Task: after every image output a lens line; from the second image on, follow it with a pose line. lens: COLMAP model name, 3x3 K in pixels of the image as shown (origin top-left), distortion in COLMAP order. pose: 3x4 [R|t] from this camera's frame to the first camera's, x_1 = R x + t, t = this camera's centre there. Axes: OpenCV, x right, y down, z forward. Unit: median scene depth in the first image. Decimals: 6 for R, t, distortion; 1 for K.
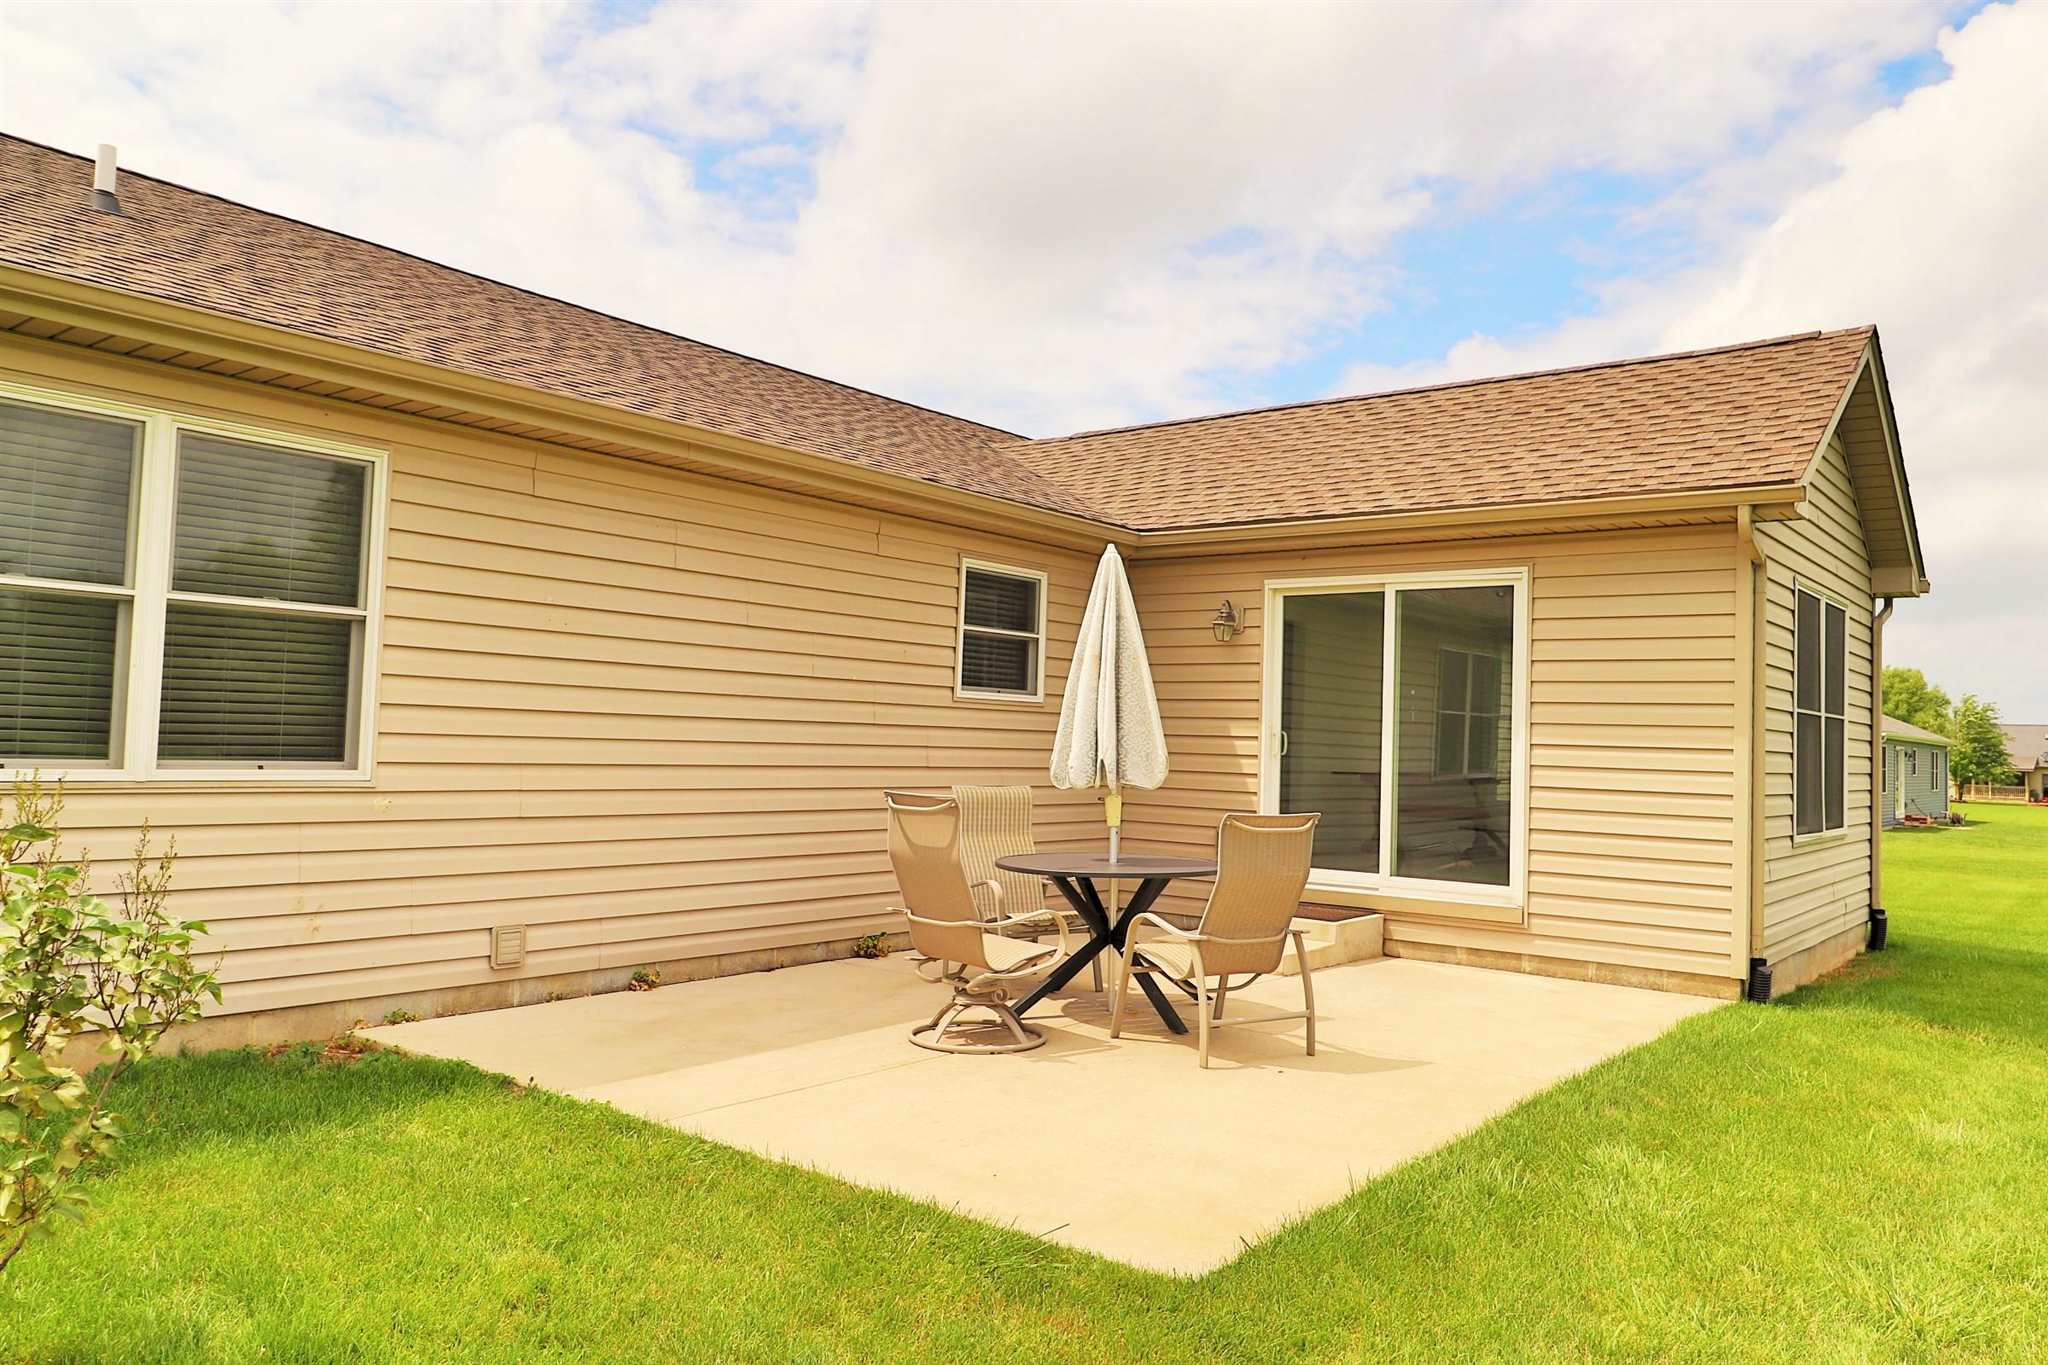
lens RADIAL K [[1431.1, 0, 1024.0], [0, 1431.1, 682.5], [0, 0, 1]] dist [0.052279, 0.000771]
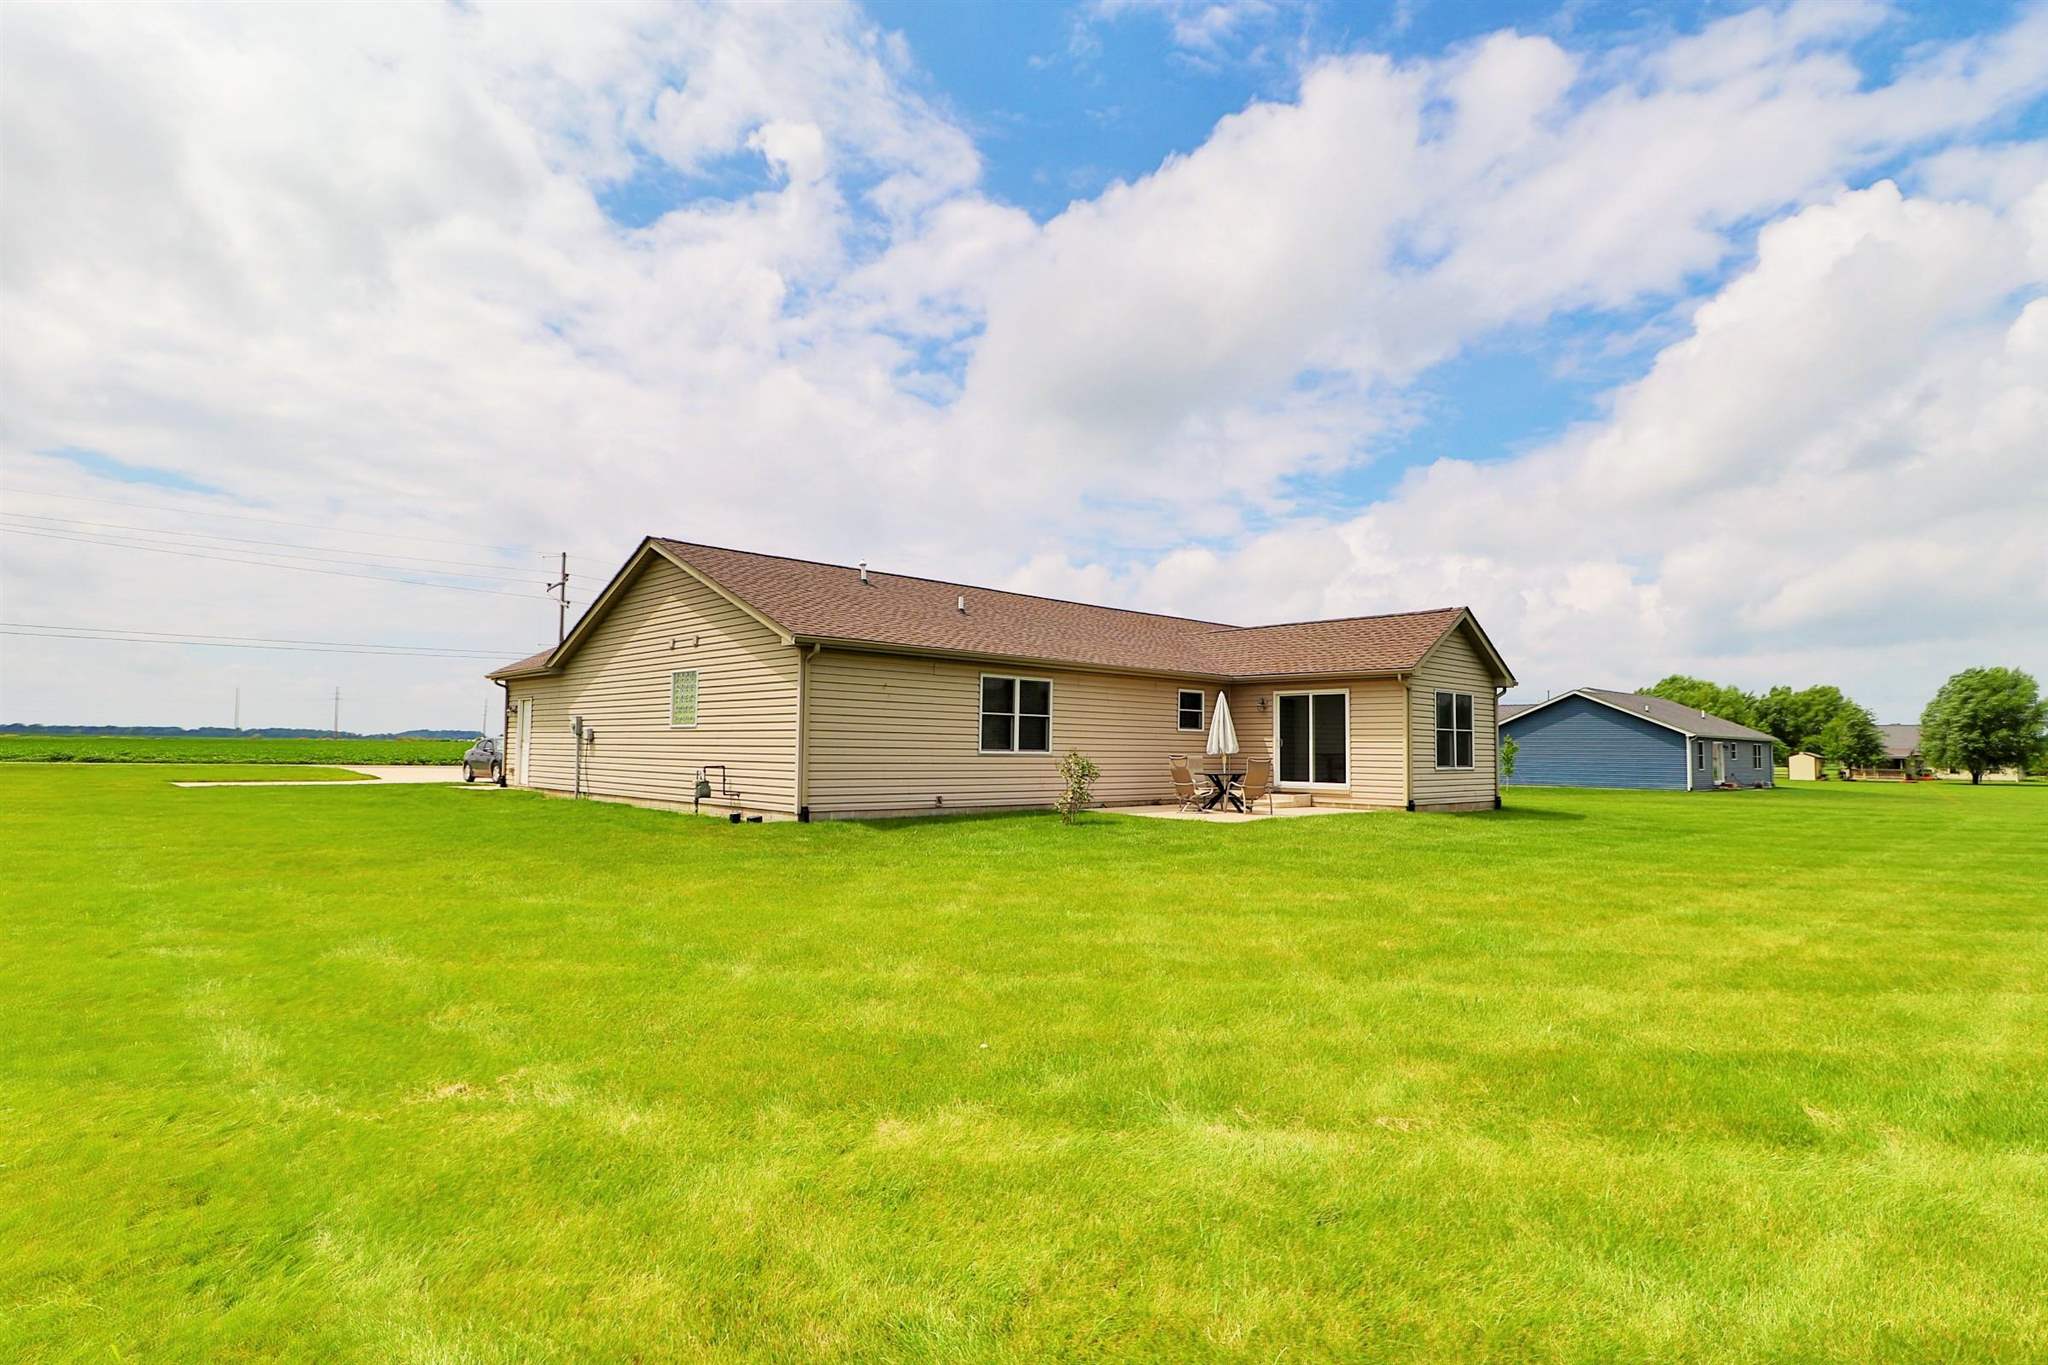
lens RADIAL K [[1056.4, 0, 1024.0], [0, 1056.4, 682.5], [0, 0, 1]] dist [0.000709, -0.011826]
pose [[0.991432, -0.027368, -0.127726, -0.077280], [0.023916, 0.999308, -0.028484, -0.037029], [0.128418, 0.025186, 0.991400, -1.340225]]
